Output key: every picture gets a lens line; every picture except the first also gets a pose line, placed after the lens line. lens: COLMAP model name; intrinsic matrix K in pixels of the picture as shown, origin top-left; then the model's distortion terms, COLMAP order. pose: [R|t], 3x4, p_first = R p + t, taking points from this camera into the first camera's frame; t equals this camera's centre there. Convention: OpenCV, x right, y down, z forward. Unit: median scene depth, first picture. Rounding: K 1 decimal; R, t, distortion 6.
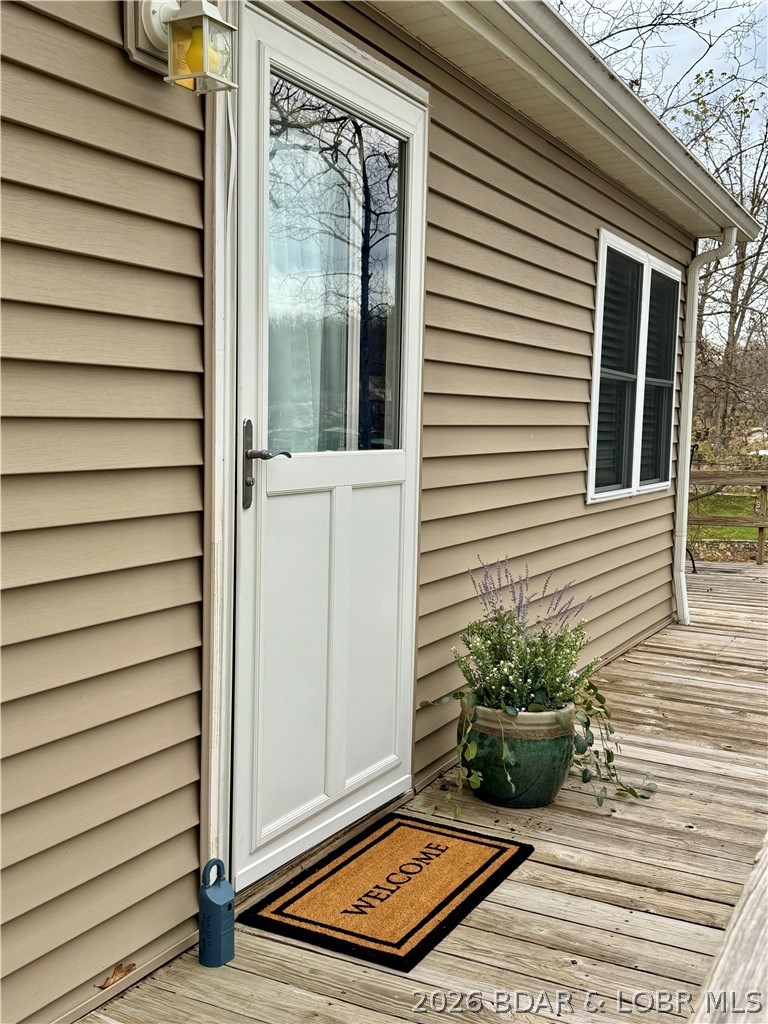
lens RADIAL K [[1110.1, 0, 382.0], [0, 1110.1, 517.8], [0, 0, 1]] dist [0.138218, -0.410087]
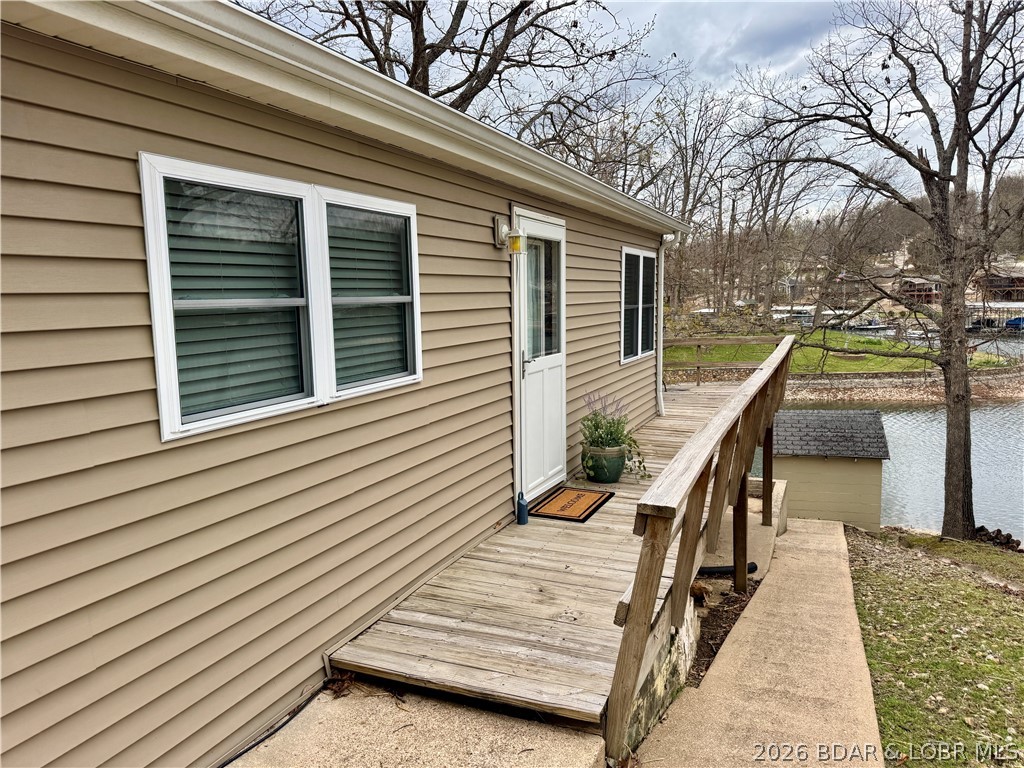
lens RADIAL K [[728.8, 0, 512.0], [0, 728.8, 384.0], [0, 0, 1]] dist [0.002309, 0.000834]
pose [[0.996996, -0.040428, 0.066070, -0.212850], [0.038302, 0.998717, 0.033131, -0.047080], [-0.067324, -0.030501, 0.997265, -0.735292]]
